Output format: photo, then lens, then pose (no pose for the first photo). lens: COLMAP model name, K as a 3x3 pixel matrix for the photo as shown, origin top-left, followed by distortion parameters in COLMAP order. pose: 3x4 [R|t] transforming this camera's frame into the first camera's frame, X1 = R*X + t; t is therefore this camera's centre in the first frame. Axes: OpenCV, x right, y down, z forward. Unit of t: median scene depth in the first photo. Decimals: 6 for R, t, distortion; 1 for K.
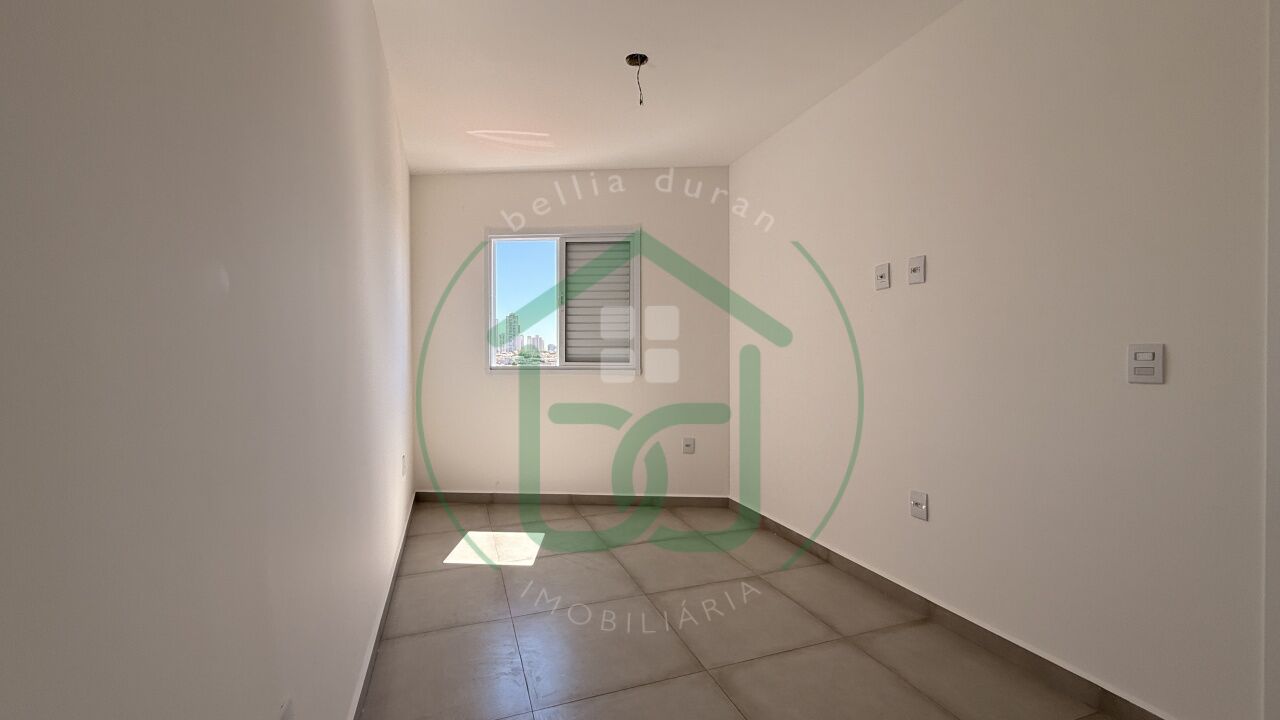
lens RADIAL K [[507.4, 0, 637.5], [0, 507.4, 361.5], [0, 0, 1]] dist [0.000143, -0.000139]
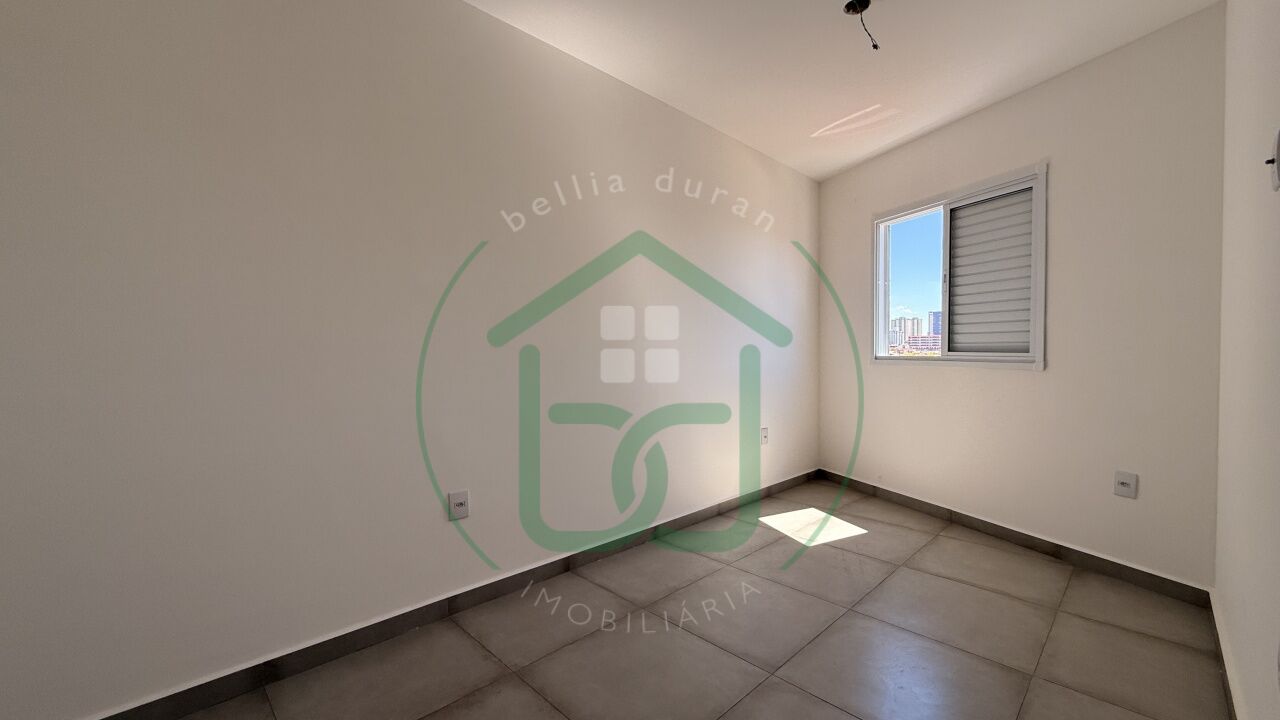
lens RADIAL K [[507.4, 0, 637.5], [0, 507.4, 361.5], [0, 0, 1]] dist [0.000143, -0.000139]
pose [[0.415927, 0.019806, -0.909182, 0.419620], [-0.010979, 0.999799, 0.016758, 0.009074], [0.909332, 0.003012, 0.416061, 0.183830]]
